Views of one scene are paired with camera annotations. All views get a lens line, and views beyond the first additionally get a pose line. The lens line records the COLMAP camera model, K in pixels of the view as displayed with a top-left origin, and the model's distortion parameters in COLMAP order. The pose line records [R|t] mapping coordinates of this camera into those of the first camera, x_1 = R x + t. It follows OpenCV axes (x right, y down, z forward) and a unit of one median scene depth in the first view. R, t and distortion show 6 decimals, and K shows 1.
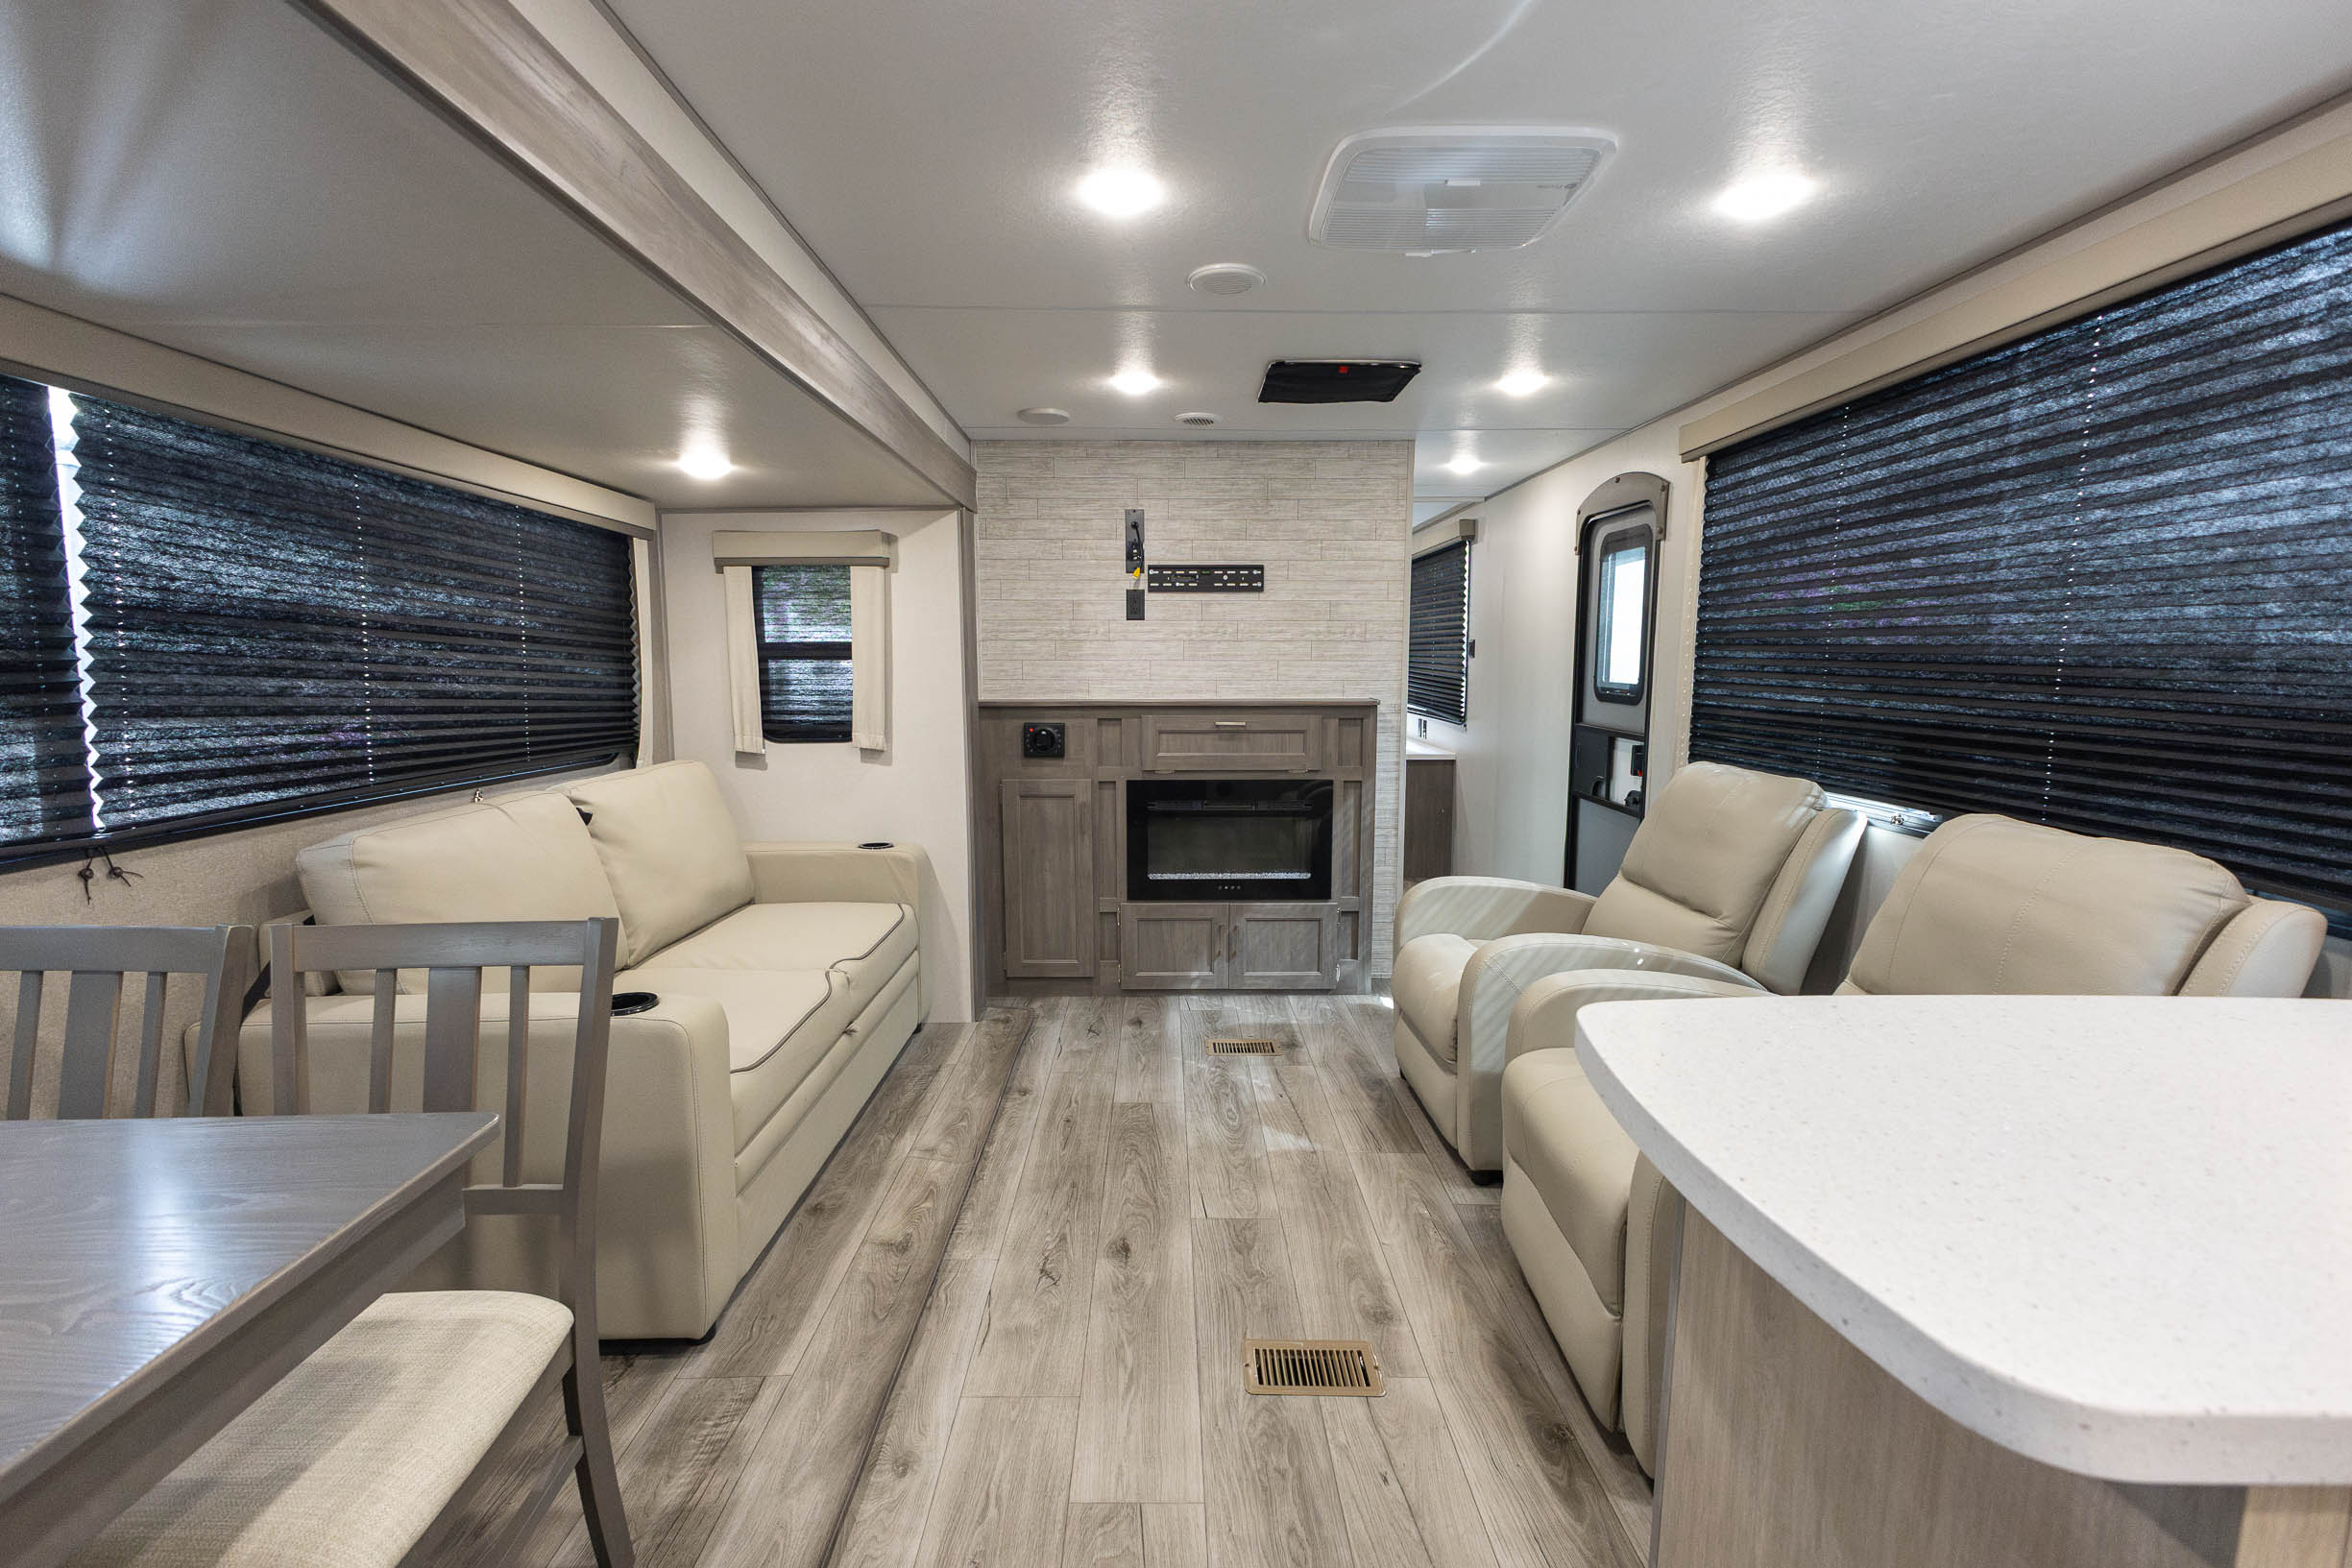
lens RADIAL K [[998.2, 0, 1179.9], [0, 998.2, 781.3], [0, 0, 1]] dist [0.001400, -0.000485]
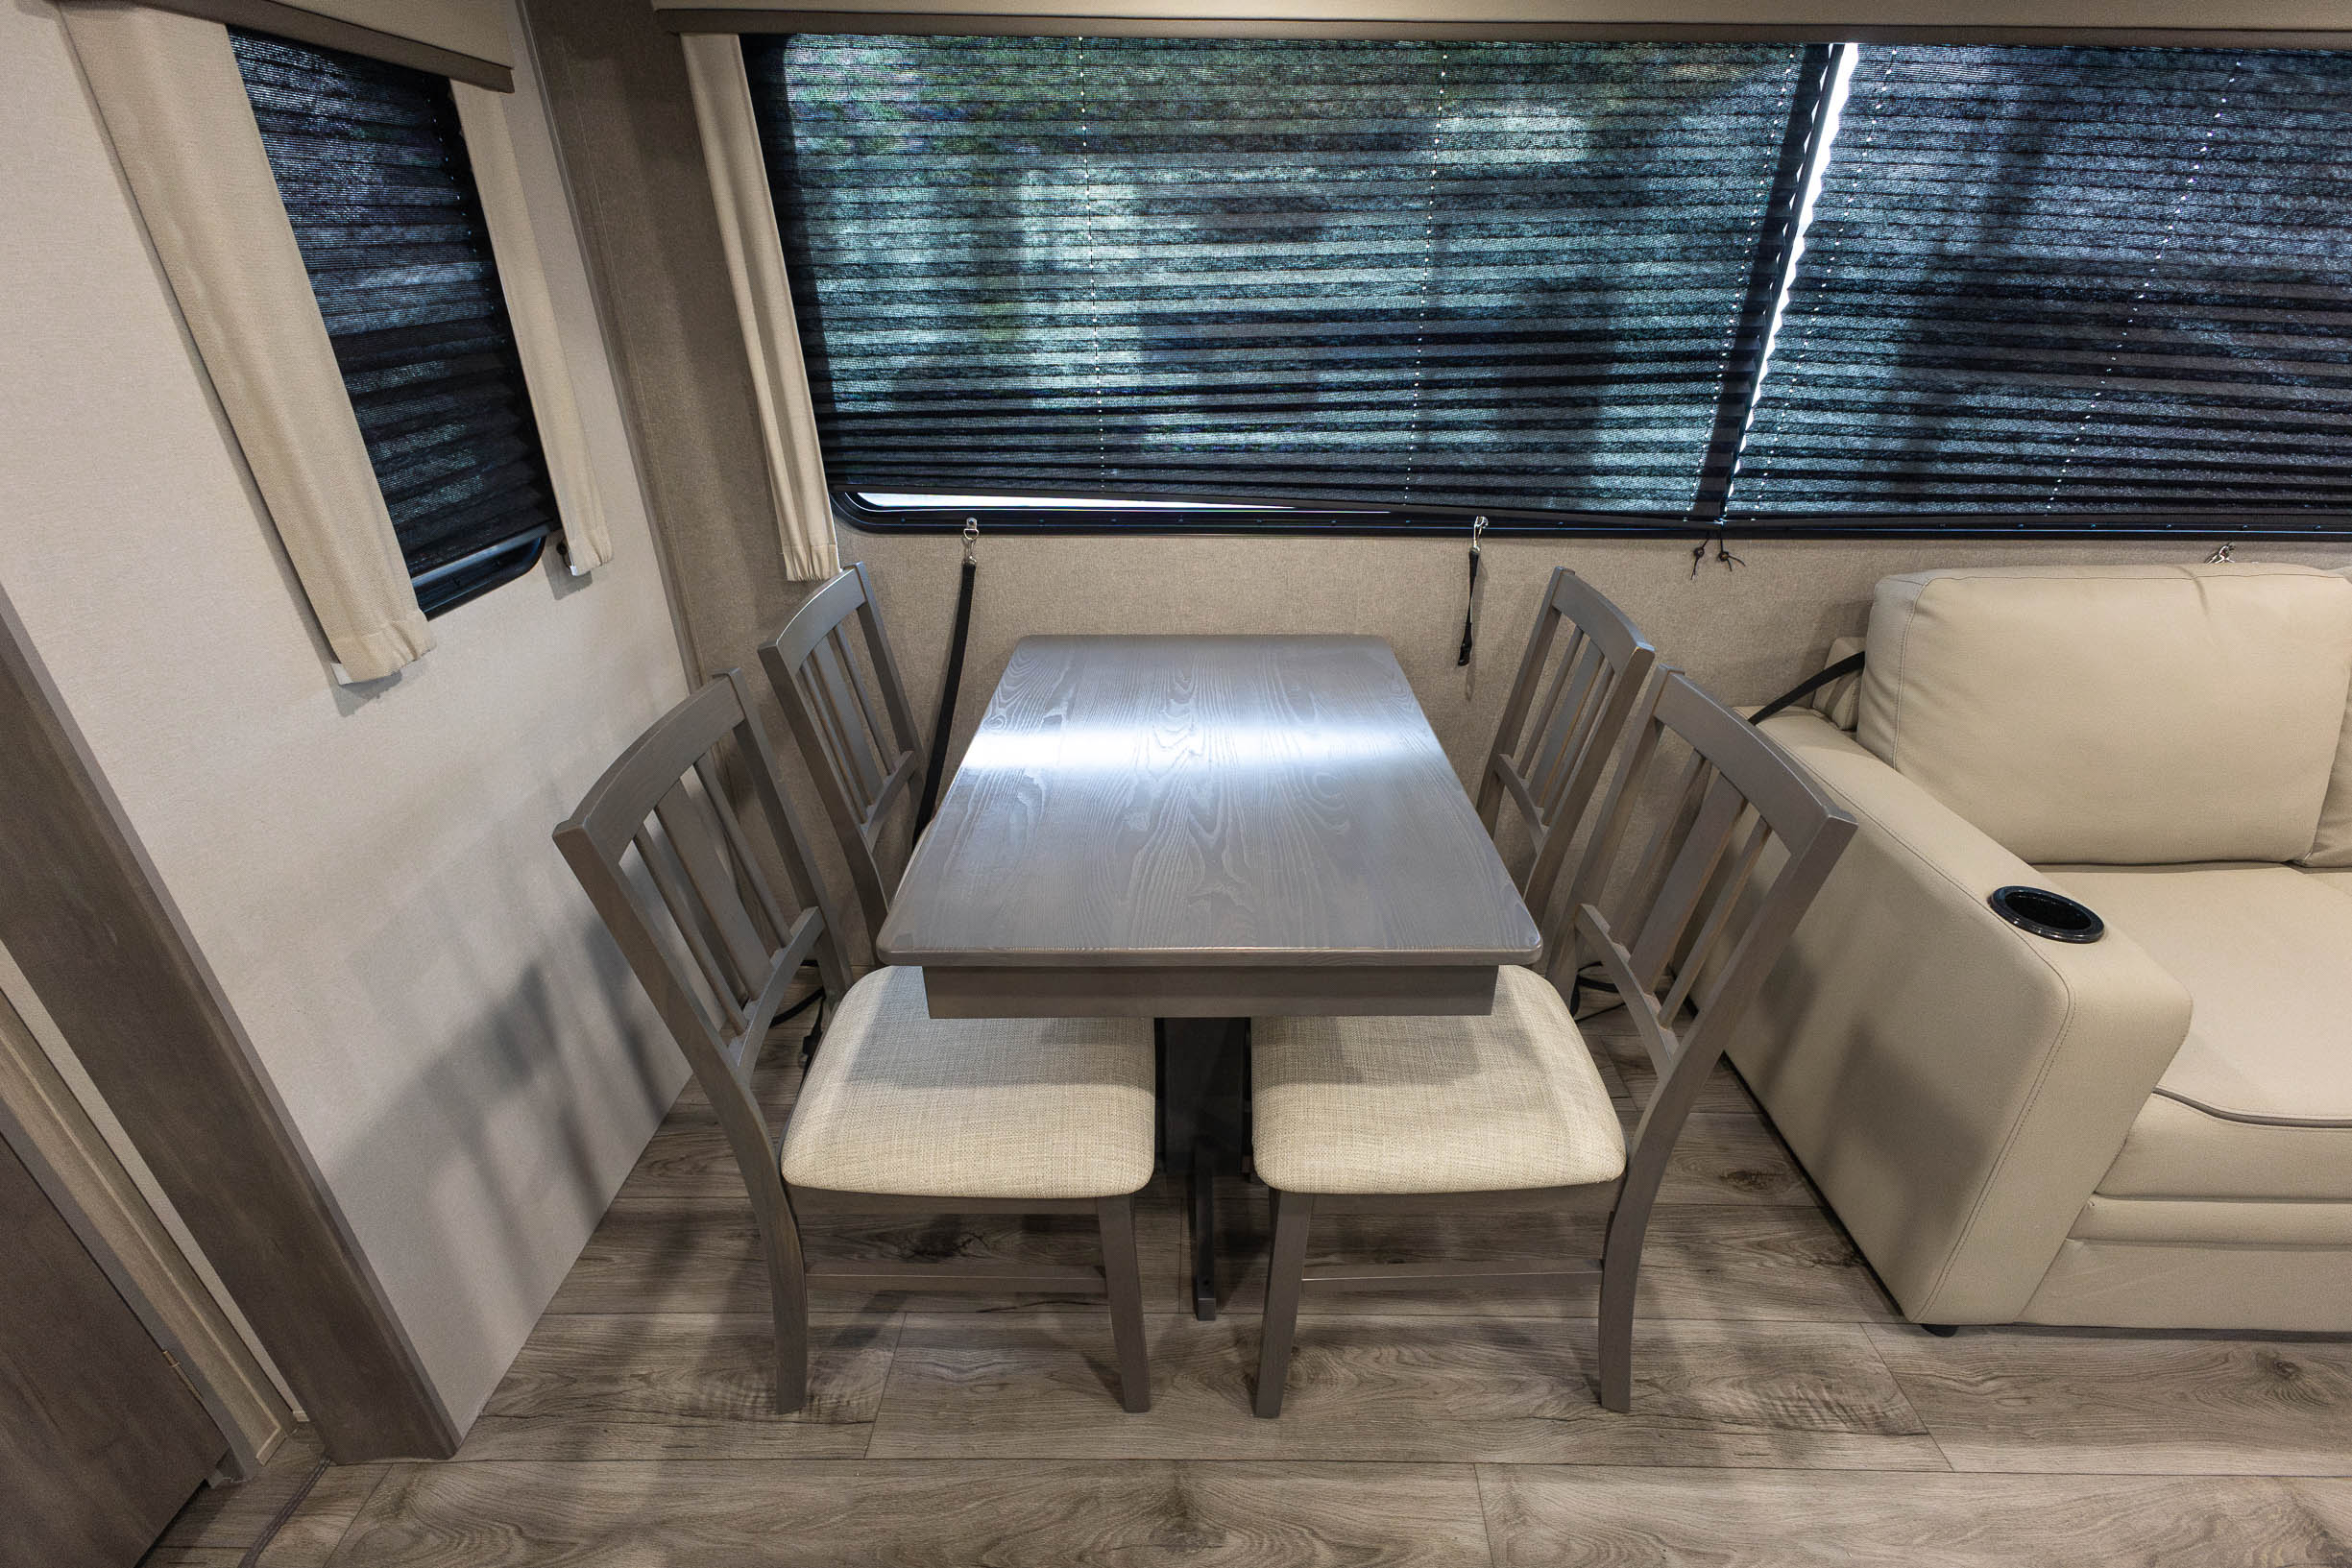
lens RADIAL K [[998.2, 0, 1179.9], [0, 998.2, 781.3], [0, 0, 1]] dist [0.001400, -0.000485]
pose [[-0.027839, 0.450994, -0.892093, 0.022069], [-0.121130, 0.884340, 0.450854, -0.050571], [0.992246, 0.120610, 0.030010, 0.177925]]
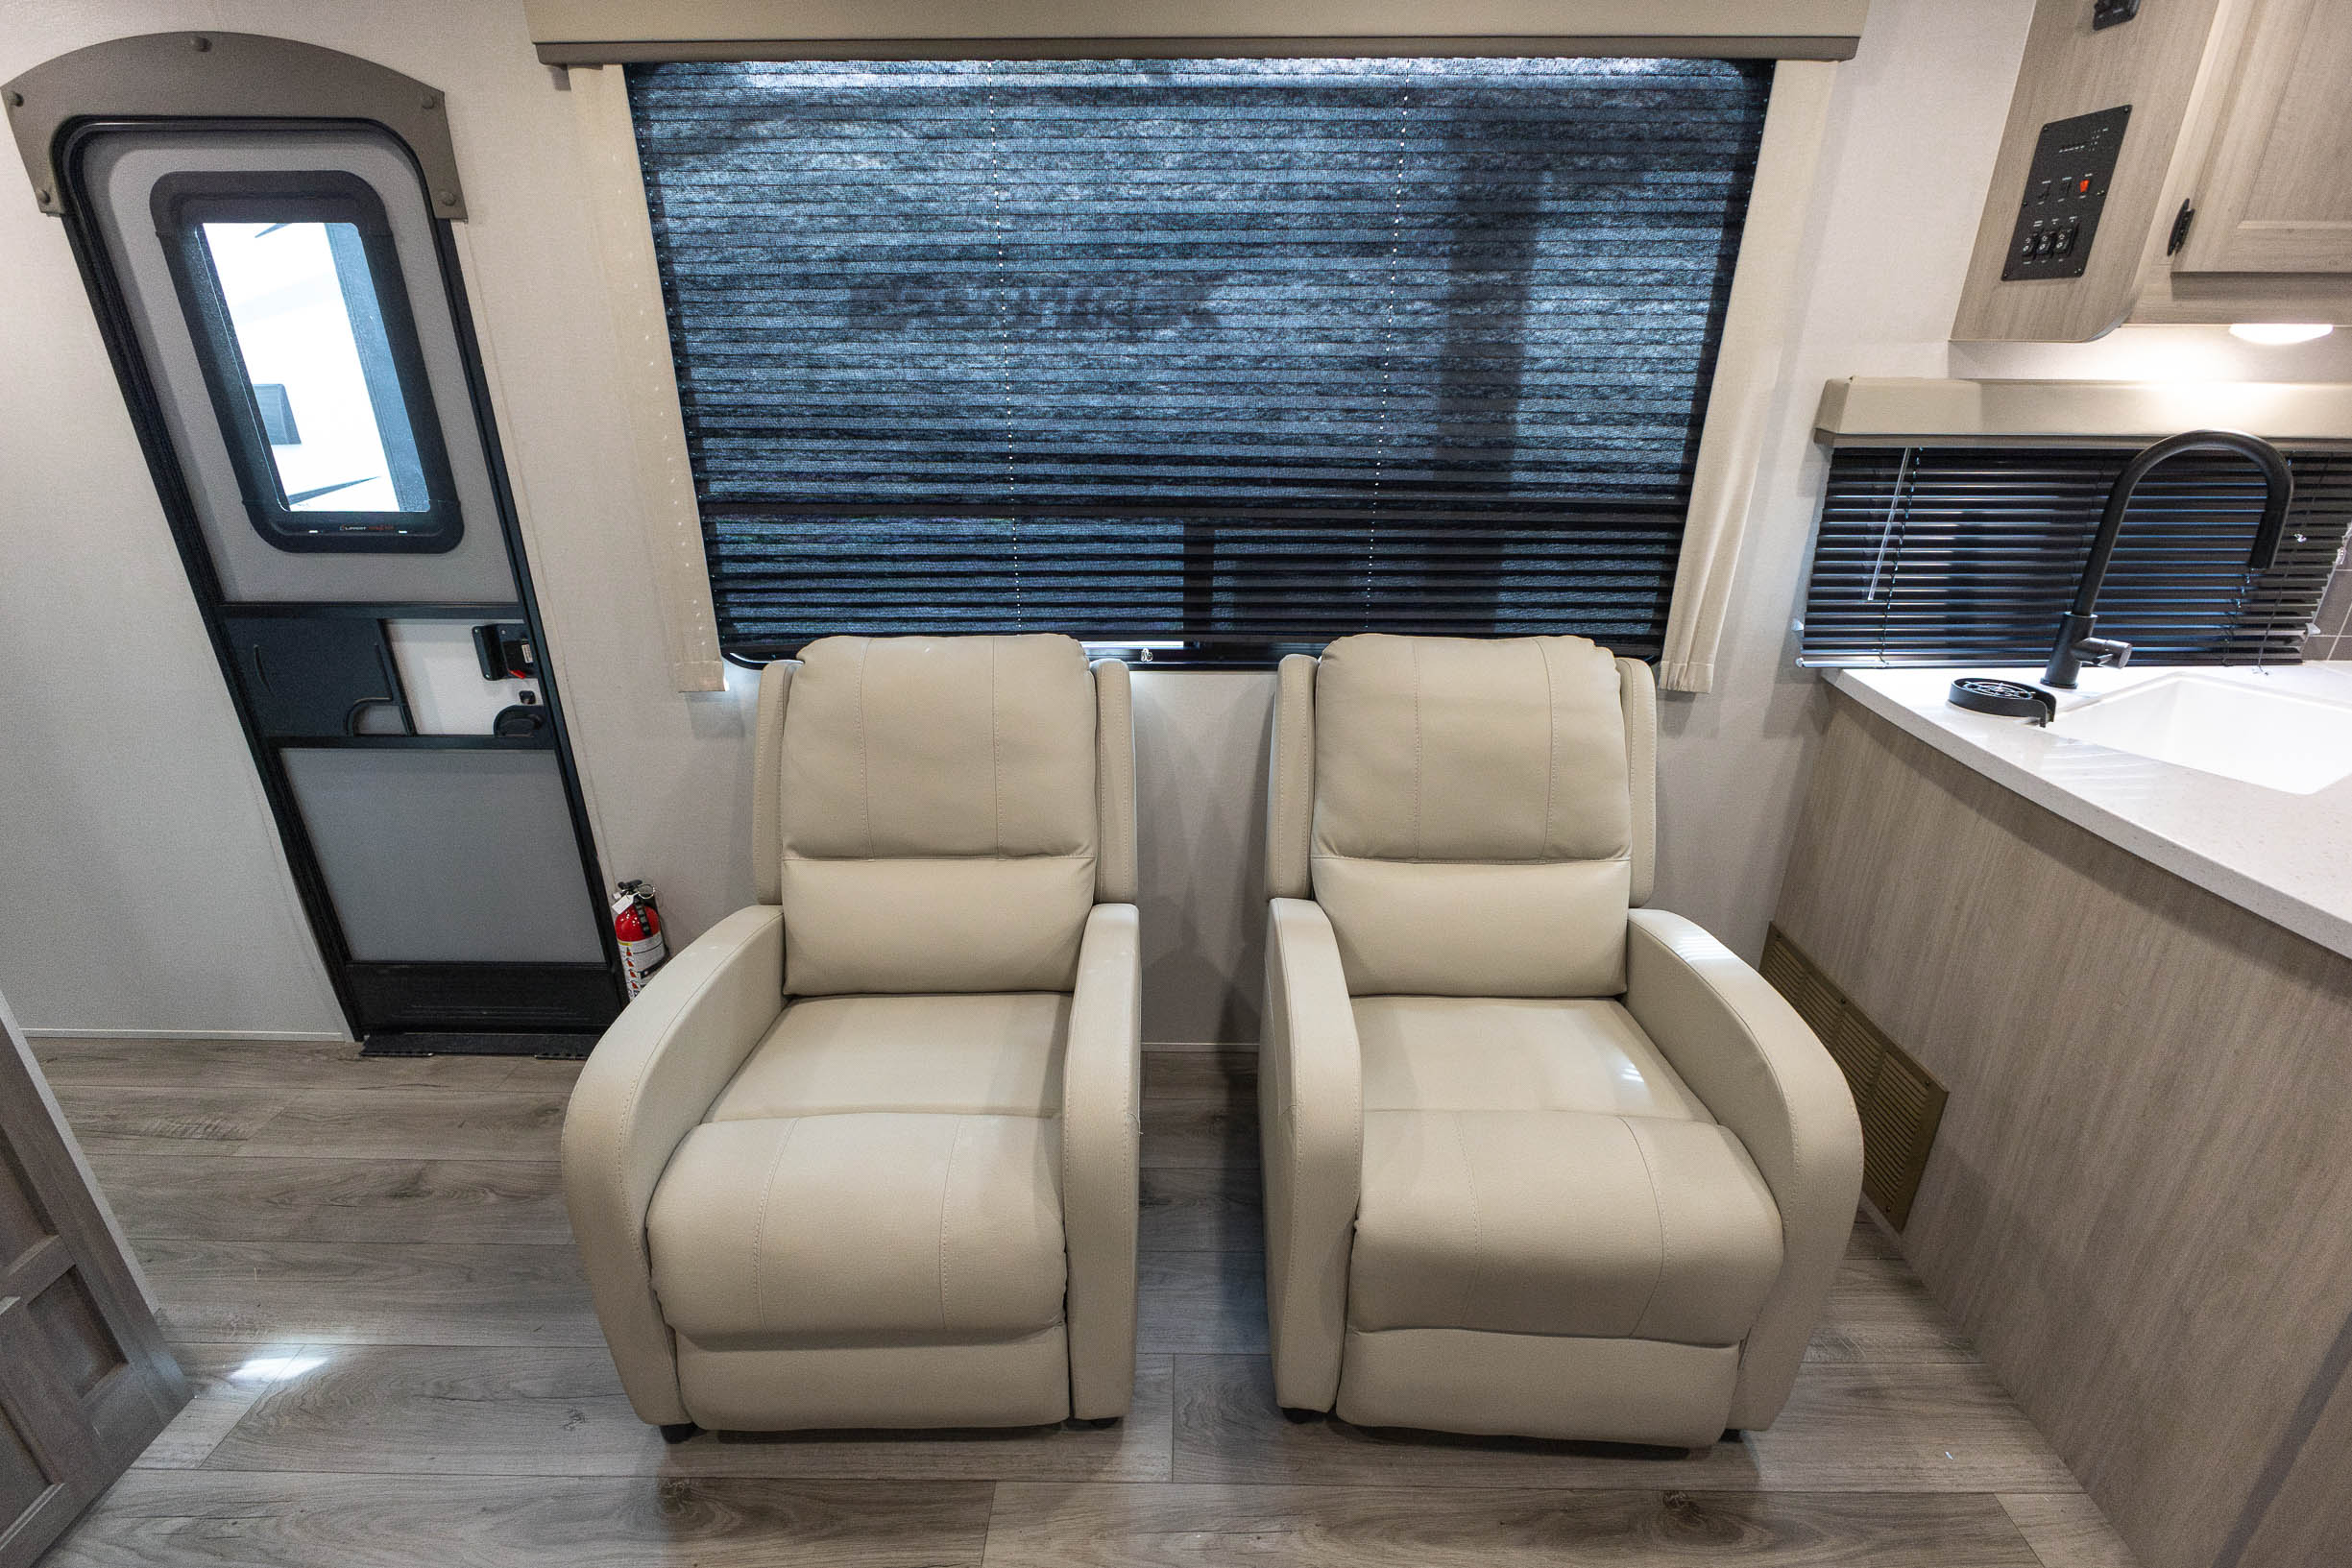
lens RADIAL K [[1058.2, 0, 1176.0], [0, 1058.2, 784.0], [0, 0, 1]] dist [-0.015934, -0.000218]
pose [[0.031579, -0.388868, 0.920752, -0.093451], [0.122495, 0.915773, 0.382564, -0.132562], [-0.991967, 0.100706, 0.076553, 0.601778]]
